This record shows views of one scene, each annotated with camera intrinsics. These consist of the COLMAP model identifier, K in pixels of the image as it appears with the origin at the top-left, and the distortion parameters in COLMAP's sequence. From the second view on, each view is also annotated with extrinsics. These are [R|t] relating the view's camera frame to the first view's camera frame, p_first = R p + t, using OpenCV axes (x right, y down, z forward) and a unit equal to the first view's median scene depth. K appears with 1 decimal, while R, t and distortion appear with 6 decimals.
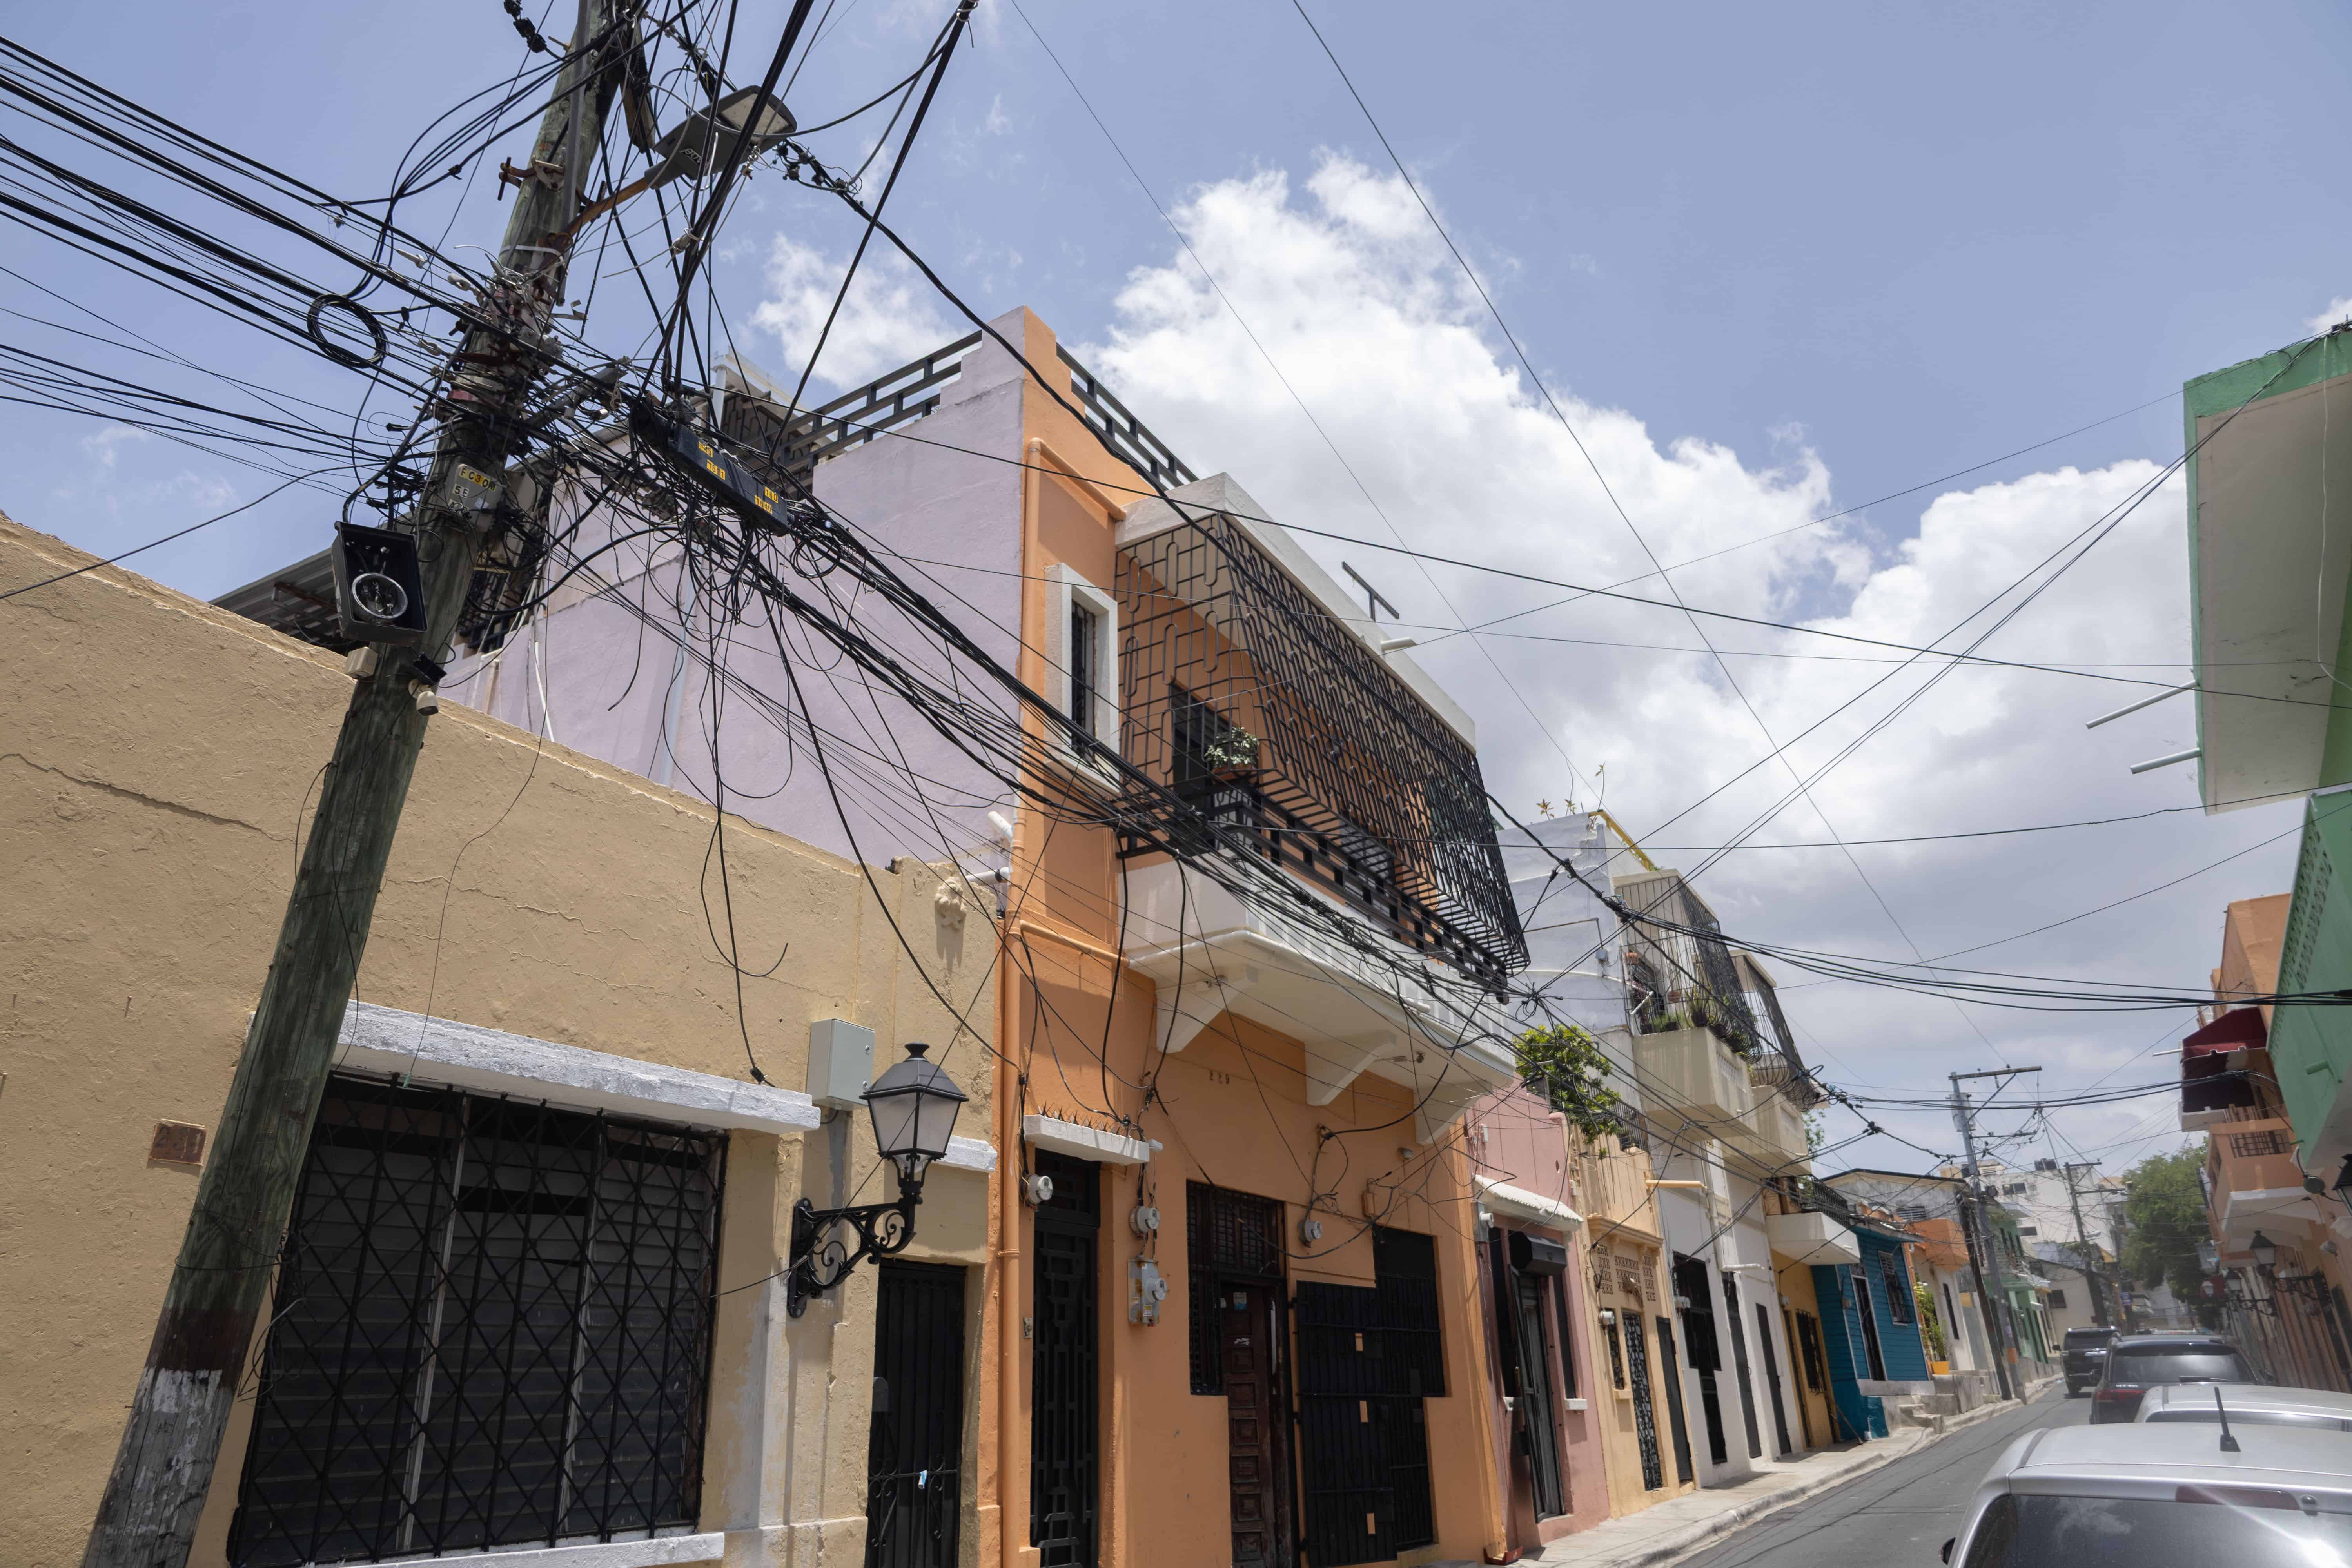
lens RADIAL K [[1722.1, 0, 1176.0], [0, 1722.1, 784.0], [0, 0, 1]] dist [0.015277, 0.009558]
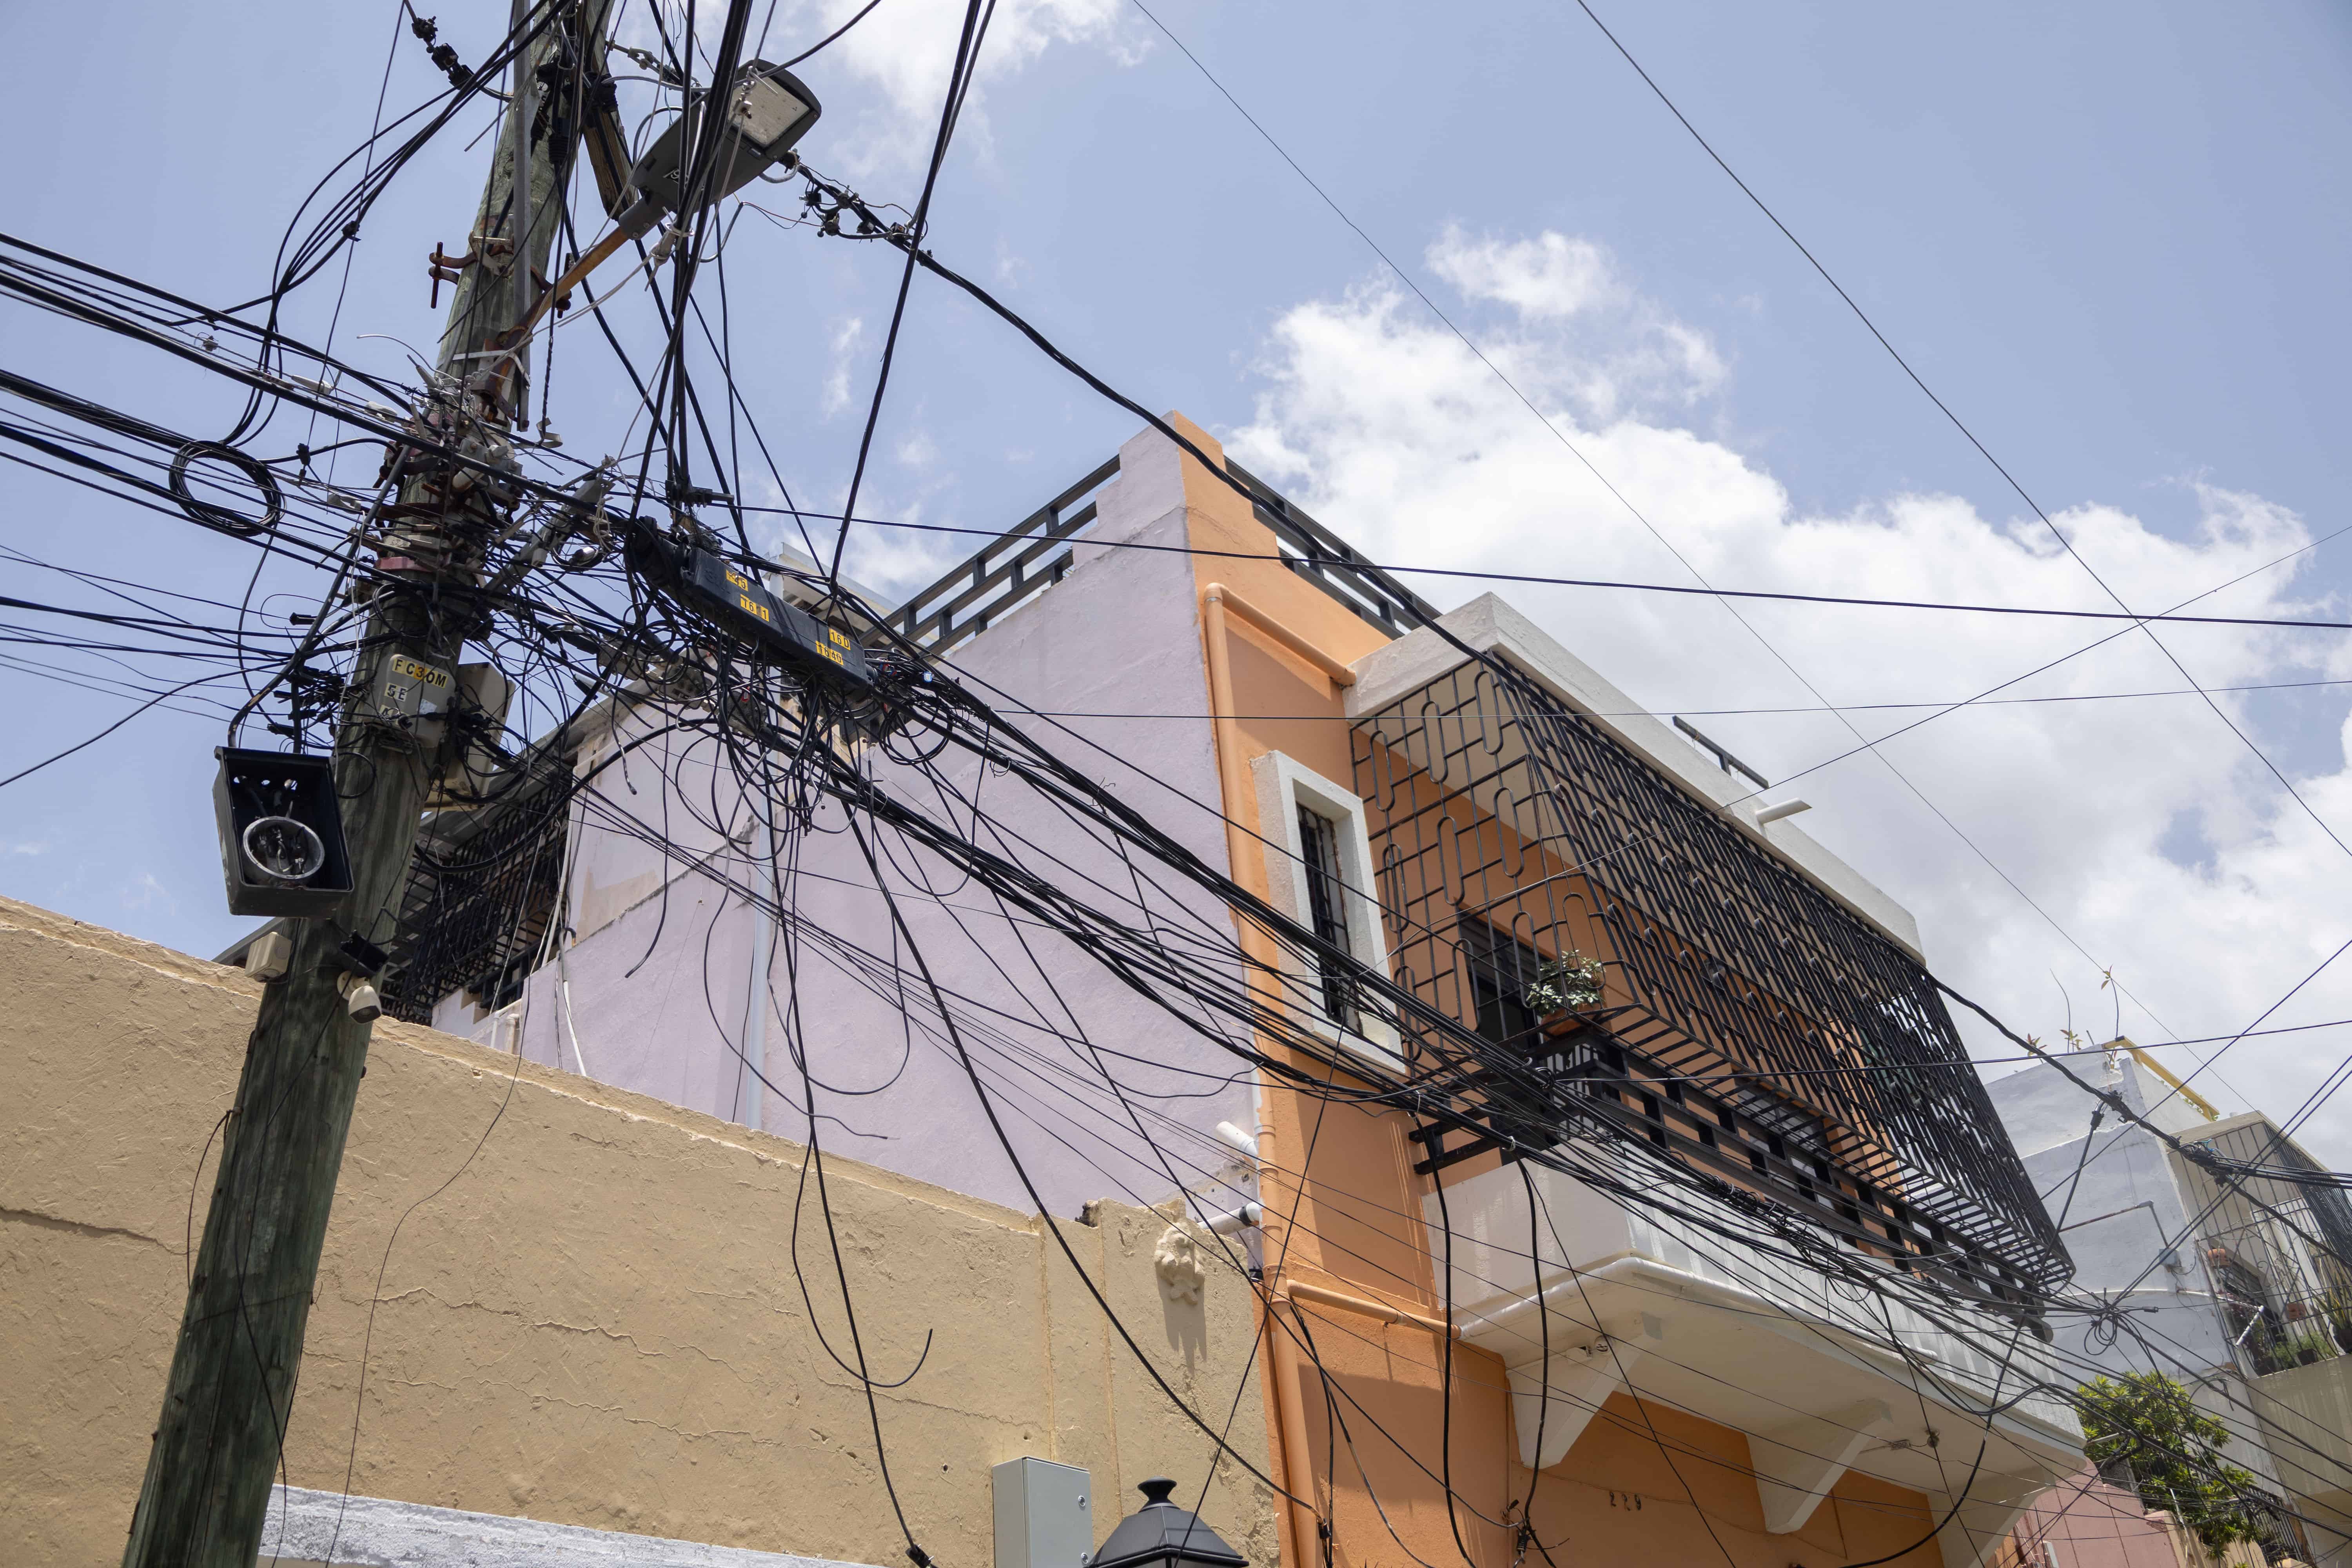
lens RADIAL K [[2210.6, 0, 1125.8], [0, 2210.6, 784.3], [0, 0, 1]] dist [-0.006155, 0.013489]
pose [[0.982370, -0.146513, -0.116118, -0.029869], [0.123383, 0.974758, -0.186075, 0.052420], [0.140449, 0.168467, 0.975650, 0.164015]]
